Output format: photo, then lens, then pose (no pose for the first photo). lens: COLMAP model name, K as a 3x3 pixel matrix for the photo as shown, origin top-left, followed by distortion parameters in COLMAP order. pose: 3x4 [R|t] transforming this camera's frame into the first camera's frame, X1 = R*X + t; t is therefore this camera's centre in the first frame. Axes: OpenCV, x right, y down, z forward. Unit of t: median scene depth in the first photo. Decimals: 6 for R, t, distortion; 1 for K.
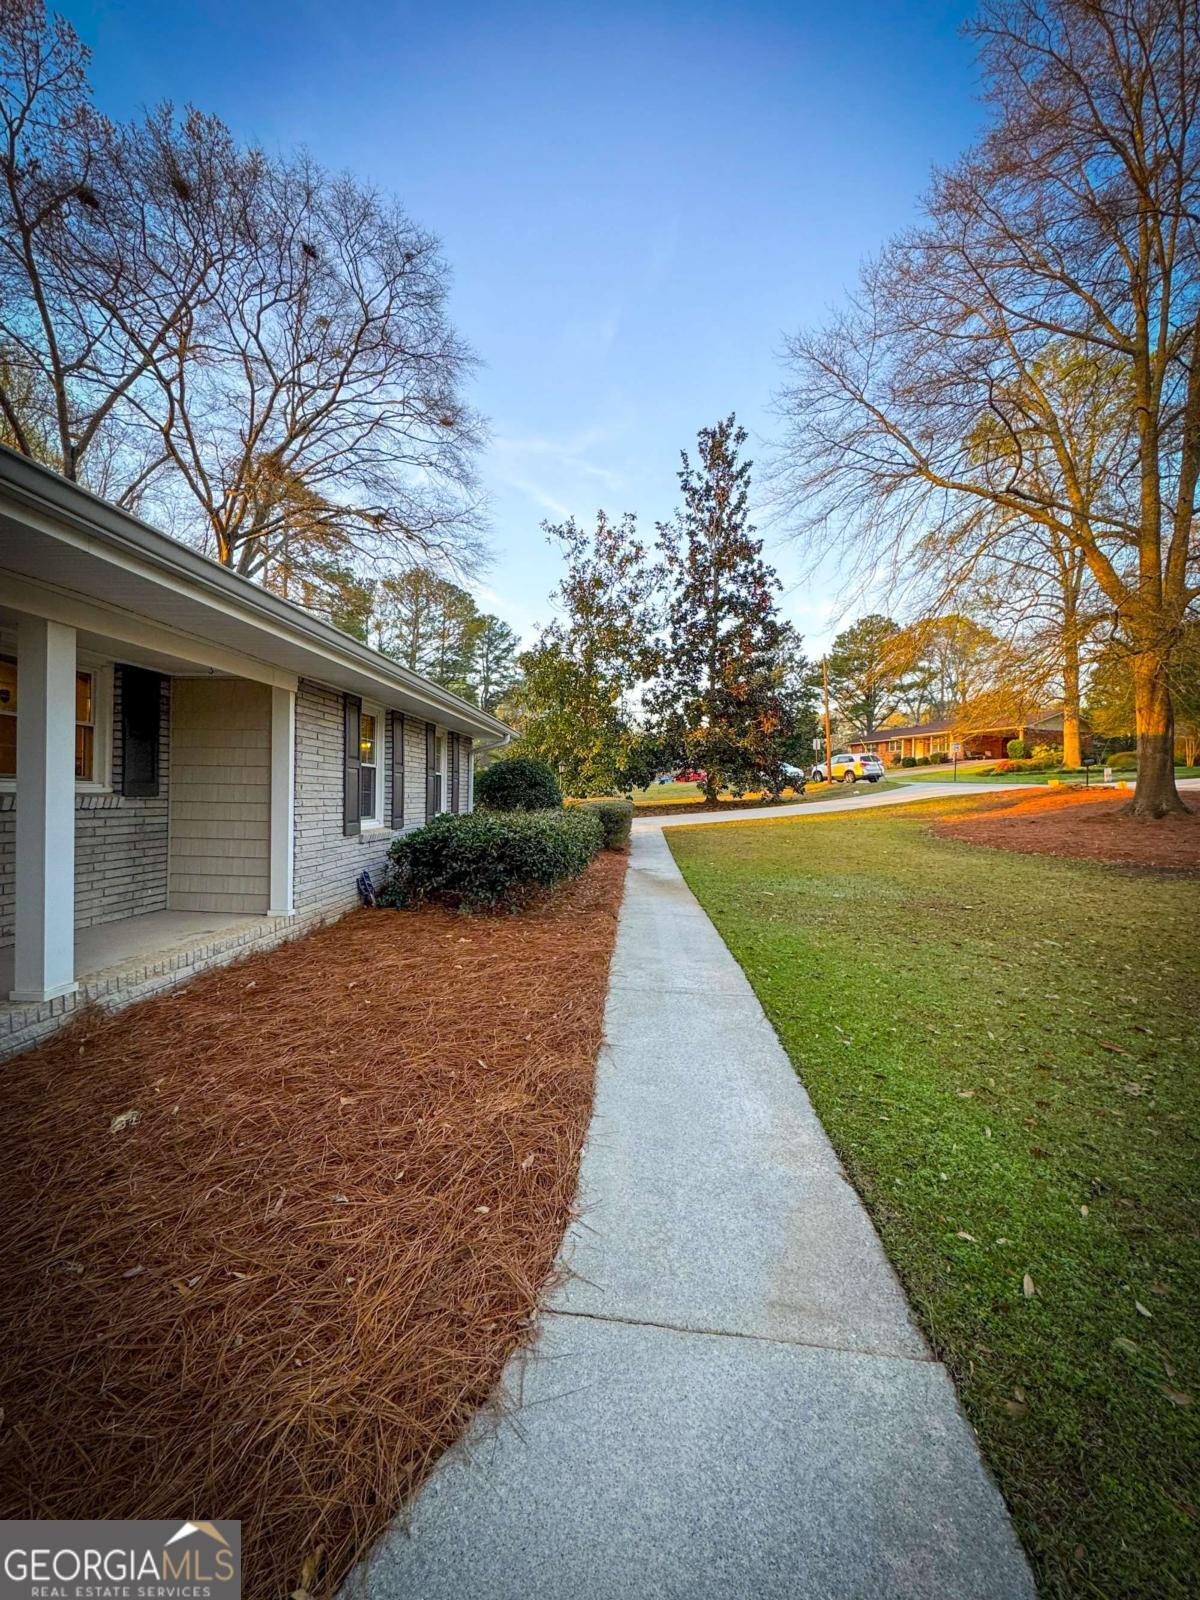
lens RADIAL K [[622.5, 0, 600.0], [0, 622.5, 800.0], [0, 0, 1]] dist [-0.002006, 0.000250]
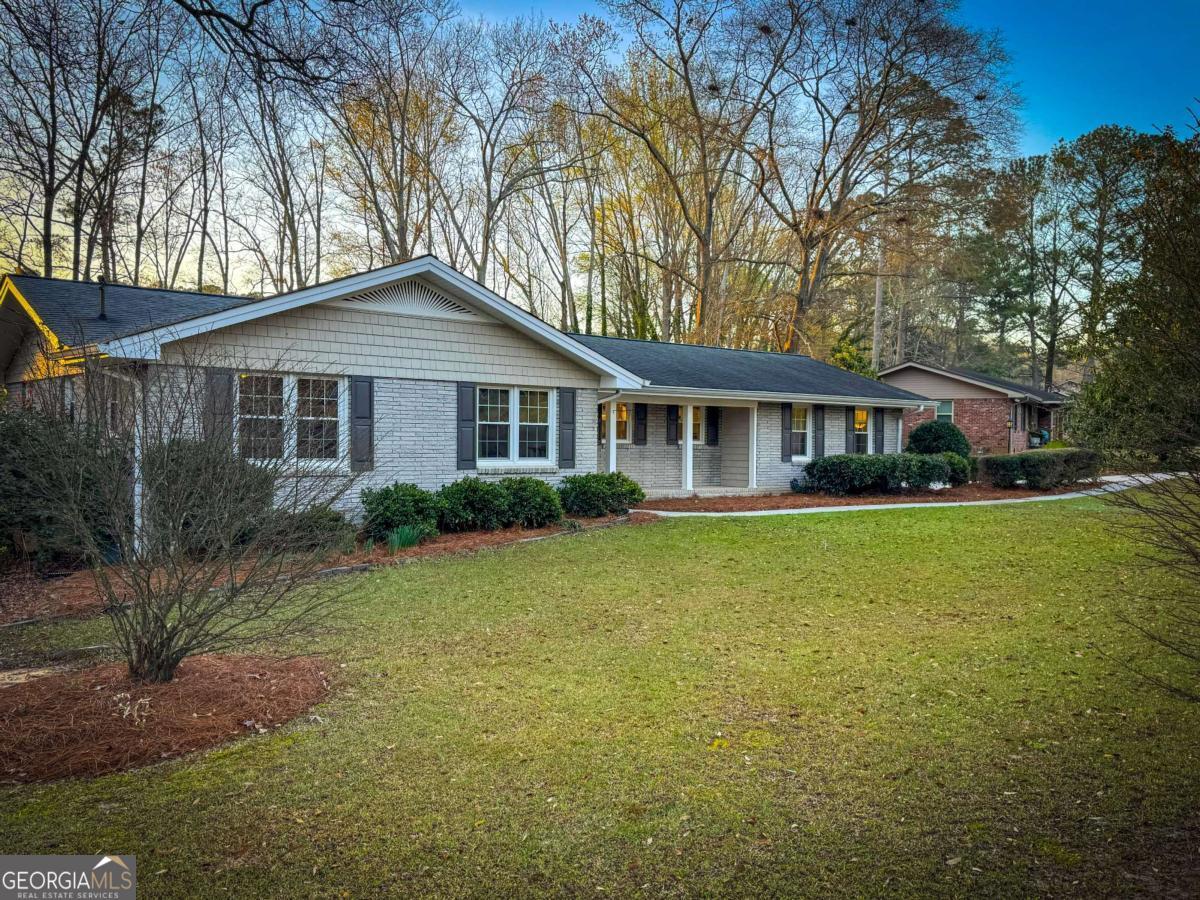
lens RADIAL K [[1008.1, 0, 600.0], [0, 1008.1, 450.0], [0, 0, 1]] dist [0.001072, 0.000743]
pose [[0.671806, -0.006182, -0.740701, 1.919883], [-0.001711, 0.999950, -0.009897, 0.050323], [0.740725, 0.007917, 0.671762, -2.055249]]
